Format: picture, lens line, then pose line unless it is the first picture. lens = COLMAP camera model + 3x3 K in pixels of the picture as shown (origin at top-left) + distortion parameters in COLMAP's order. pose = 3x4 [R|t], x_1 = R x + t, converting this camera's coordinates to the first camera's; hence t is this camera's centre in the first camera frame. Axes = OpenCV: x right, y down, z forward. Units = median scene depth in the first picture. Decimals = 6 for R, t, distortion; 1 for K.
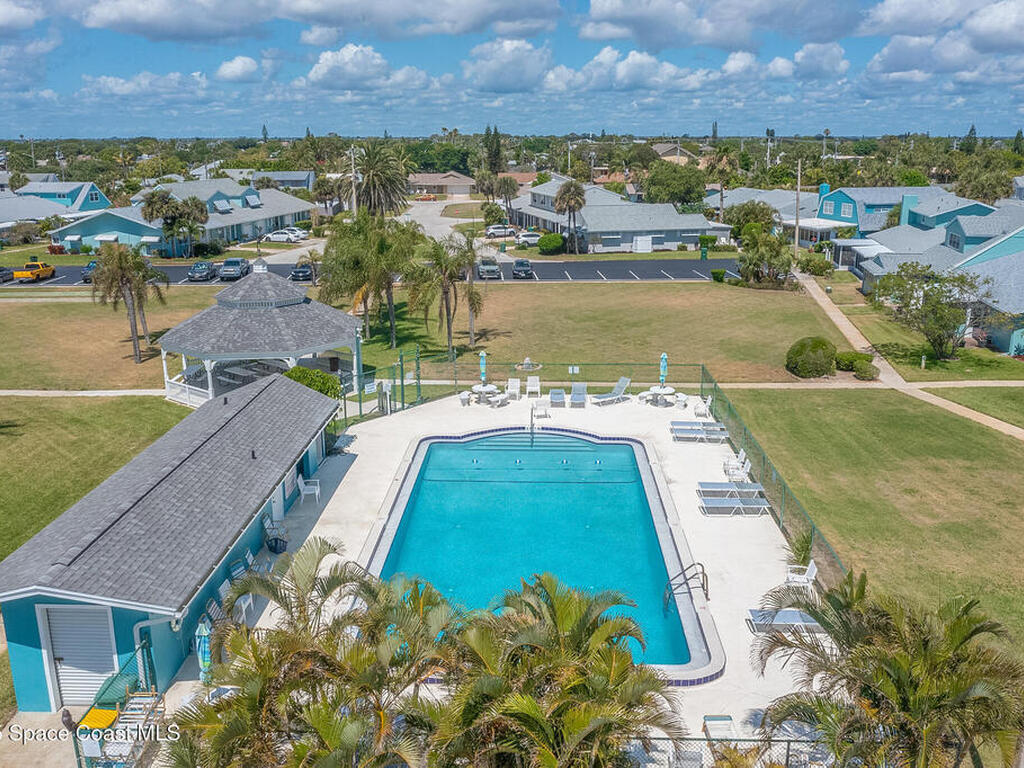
lens RADIAL K [[902.6, 0, 511.4], [0, 902.6, 383.8], [0, 0, 1]] dist [-0.016523, -0.009197]
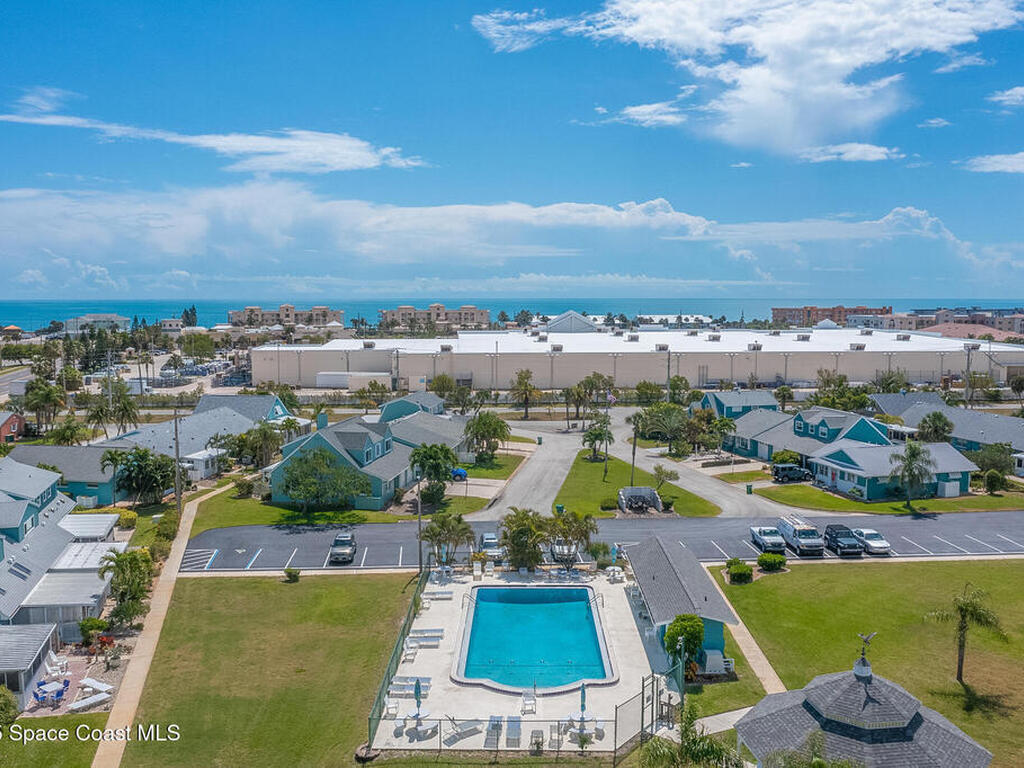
lens RADIAL K [[902.6, 0, 513.6], [0, 902.6, 386.9], [0, 0, 1]] dist [-0.016523, -0.009197]
pose [[-0.999892, 0.008765, -0.011825, 0.065398], [0.004039, 0.935912, 0.352212, -0.786570], [0.014154, 0.352126, -0.935846, 2.004531]]
